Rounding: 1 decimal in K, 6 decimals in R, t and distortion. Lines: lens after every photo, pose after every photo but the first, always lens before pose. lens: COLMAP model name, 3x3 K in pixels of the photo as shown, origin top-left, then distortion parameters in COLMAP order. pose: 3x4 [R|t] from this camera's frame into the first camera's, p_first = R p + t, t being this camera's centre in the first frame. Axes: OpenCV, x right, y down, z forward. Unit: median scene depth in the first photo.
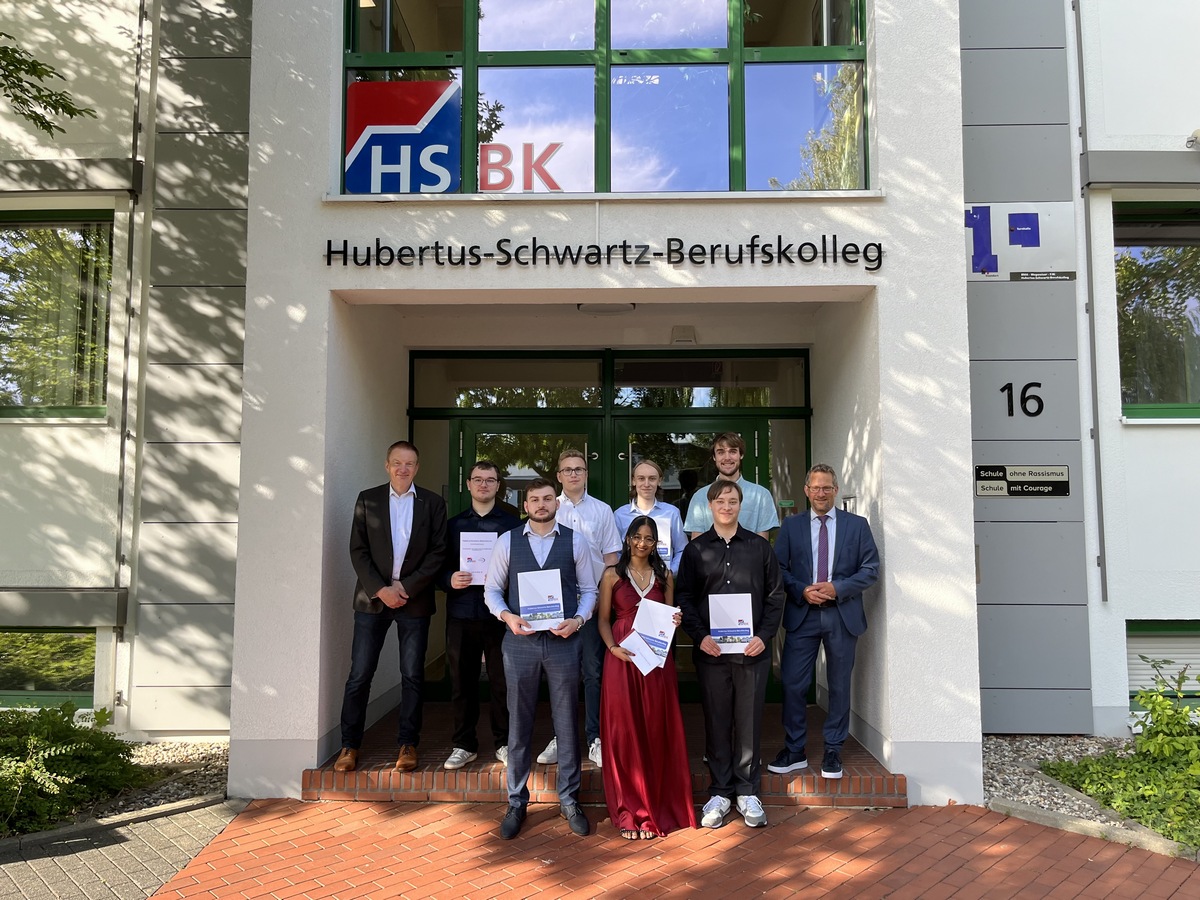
lens RADIAL K [[902.9, 0, 599.9], [0, 902.9, 442.2], [0, 0, 1]] dist [0.024389, -0.028488]
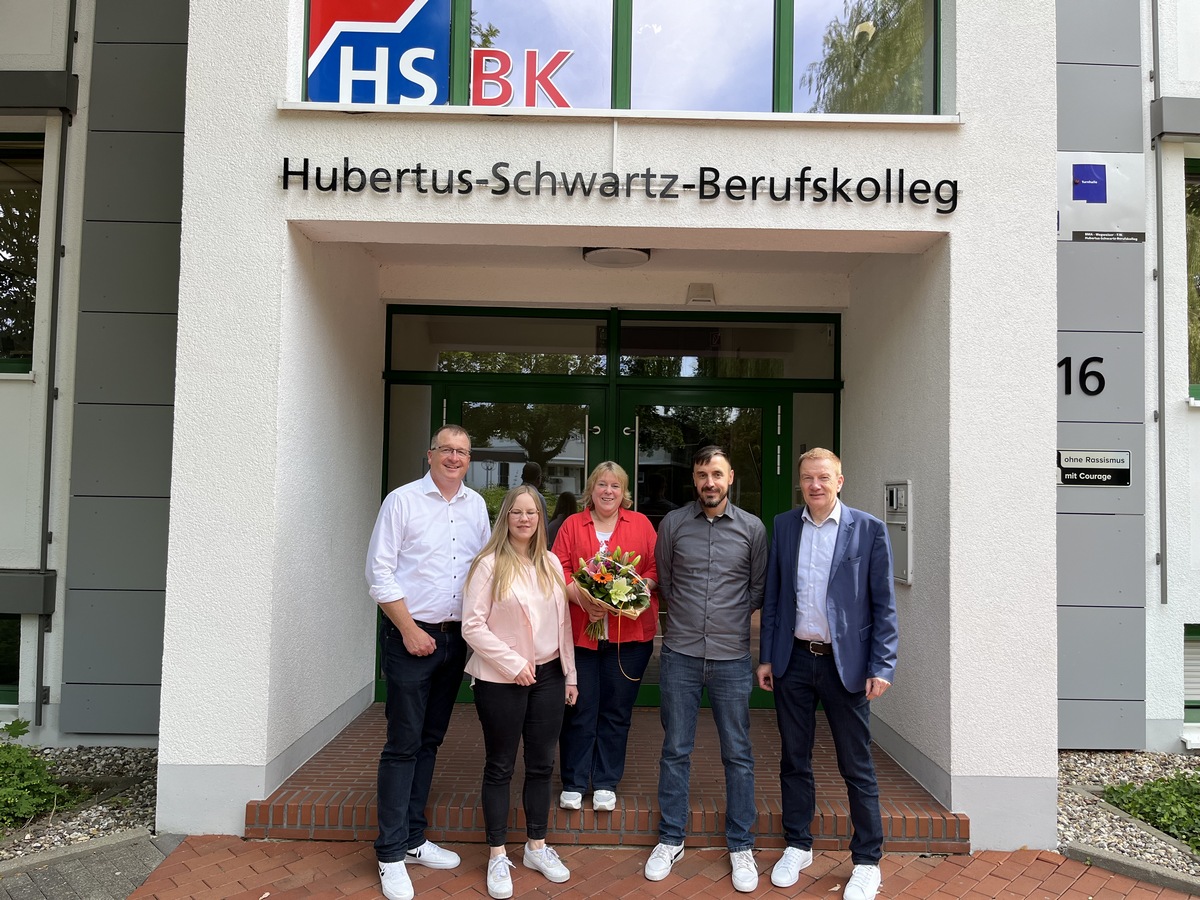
lens RADIAL K [[902.9, 0, 610.0], [0, 902.9, 452.8], [0, 0, 1]] dist [0.024389, -0.028488]
pose [[0.999380, 0.020350, 0.028736, -0.024140], [-0.021491, 0.998969, 0.039979, 0.002921], [-0.027893, -0.040572, 0.998787, 0.157272]]
